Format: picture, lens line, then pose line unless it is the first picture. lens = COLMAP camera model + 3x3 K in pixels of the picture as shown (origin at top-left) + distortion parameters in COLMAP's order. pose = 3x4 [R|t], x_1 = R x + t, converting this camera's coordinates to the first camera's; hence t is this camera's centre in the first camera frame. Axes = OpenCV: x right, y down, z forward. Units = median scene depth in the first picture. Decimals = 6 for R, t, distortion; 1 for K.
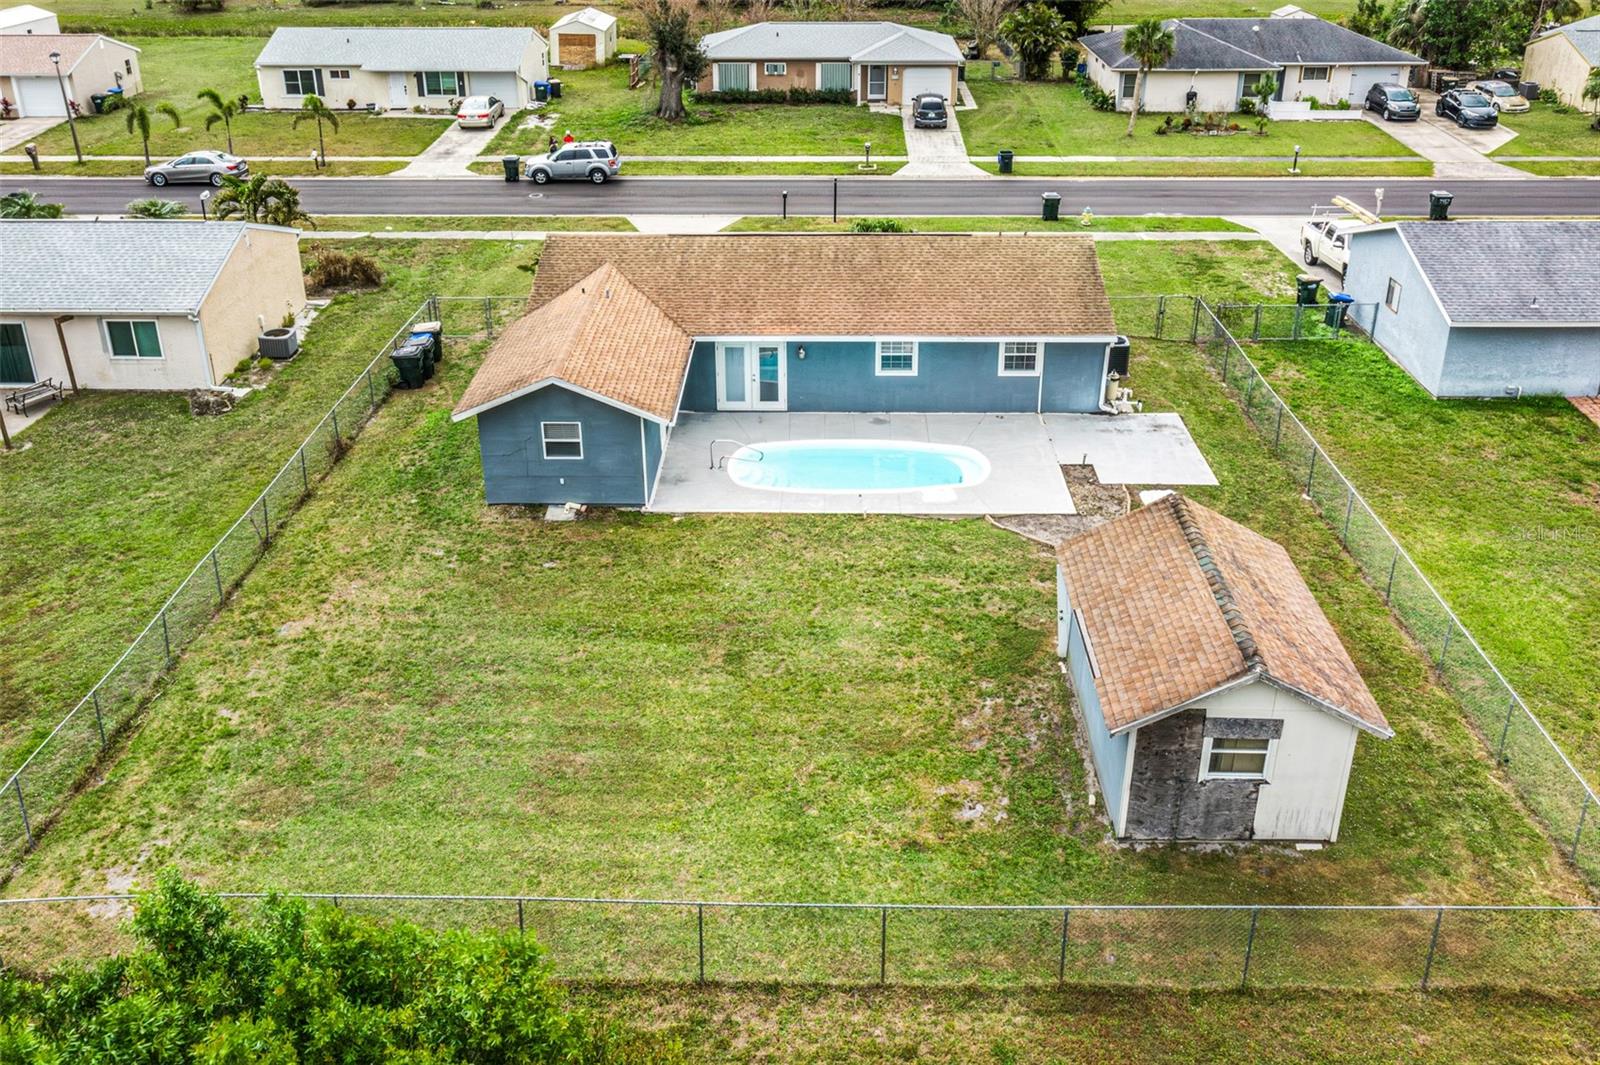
lens RADIAL K [[1347.6, 0, 784.4], [0, 1347.6, 478.5], [0, 0, 1]] dist [-0.000825, 0.008792]
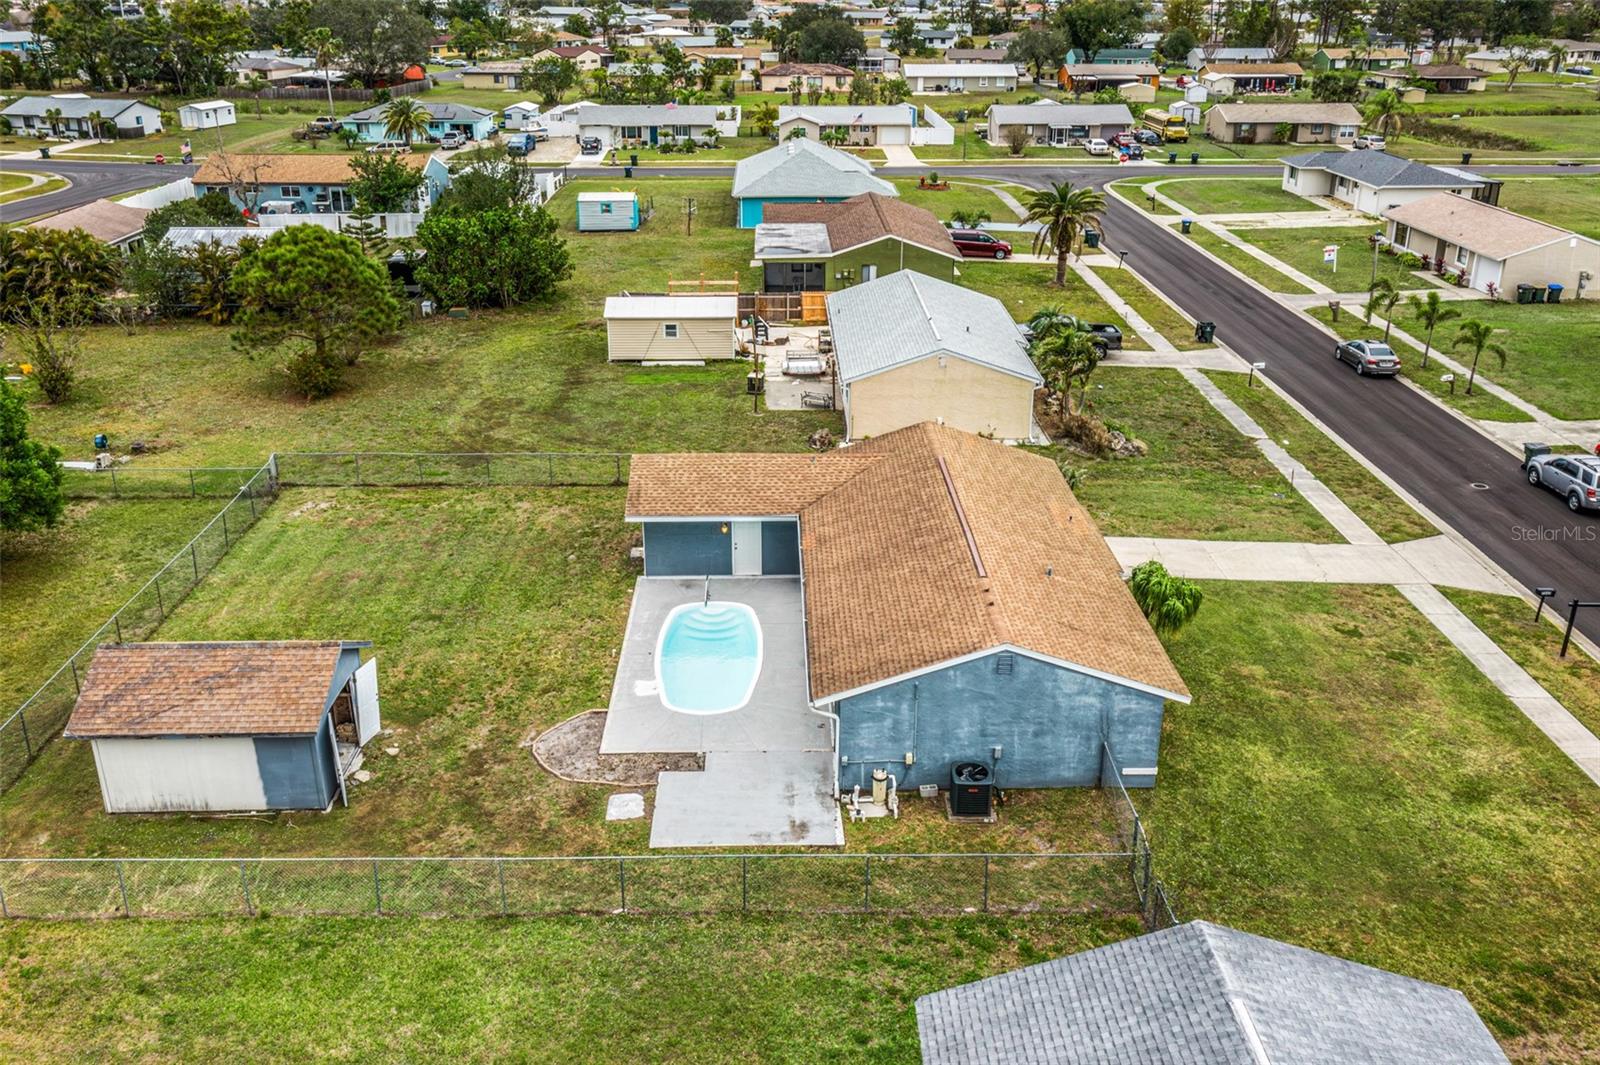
lens RADIAL K [[1259.7, 0, 800.0], [0, 1259.7, 532.5], [0, 0, 1]] dist [-0.002178, 0.005761]
pose [[0.042667, 0.408807, -0.911623, 0.902307], [-0.436430, 0.828420, 0.351069, -0.458397], [0.898726, 0.382881, 0.213762, 0.731310]]
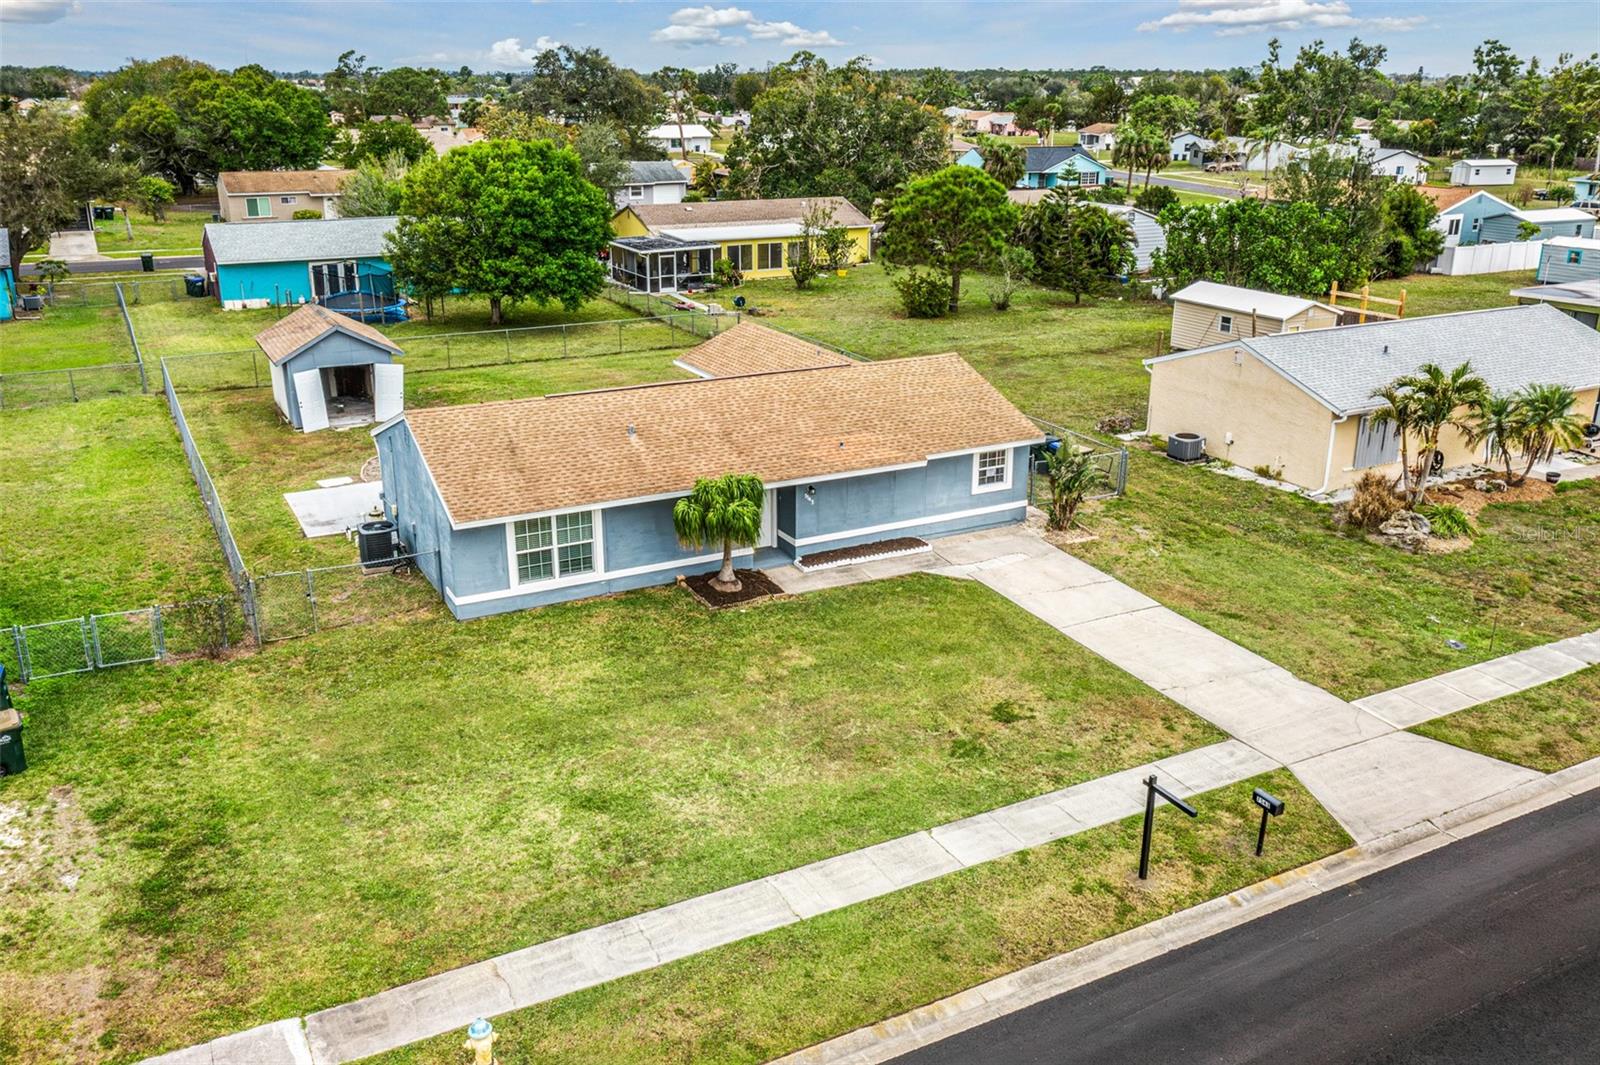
lens RADIAL K [[1319.3, 0, 800.0], [0, 1319.3, 532.5], [0, 0, 1]] dist [-0.001119, 0.008361]
pose [[-0.871421, 0.159509, -0.463876, 0.416490], [-0.211958, 0.730376, 0.649326, -0.725492], [0.442378, 0.664159, -0.602656, 1.699779]]
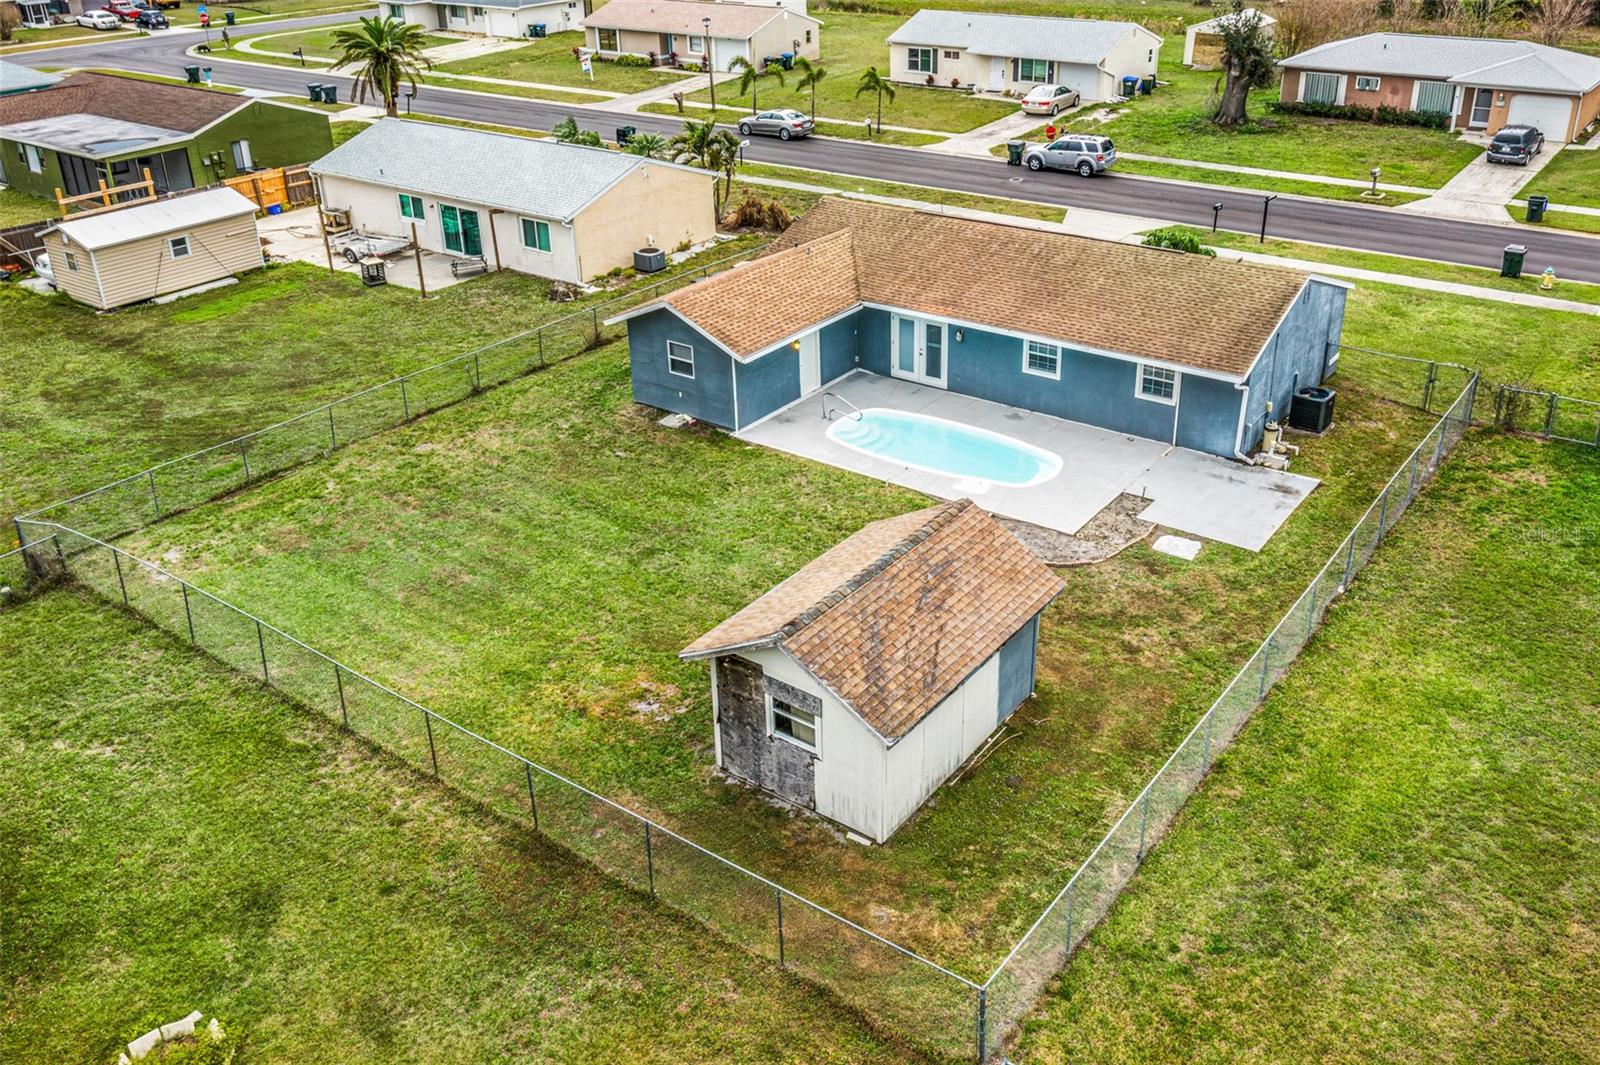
lens RADIAL K [[1319.3, 0, 800.0], [0, 1319.3, 532.5], [0, 0, 1]] dist [-0.001119, 0.008361]
pose [[0.815647, 0.260363, -0.516654, 0.466566], [-0.237421, 0.964989, 0.111478, -0.029980], [0.527590, 0.031738, 0.848906, 0.068945]]
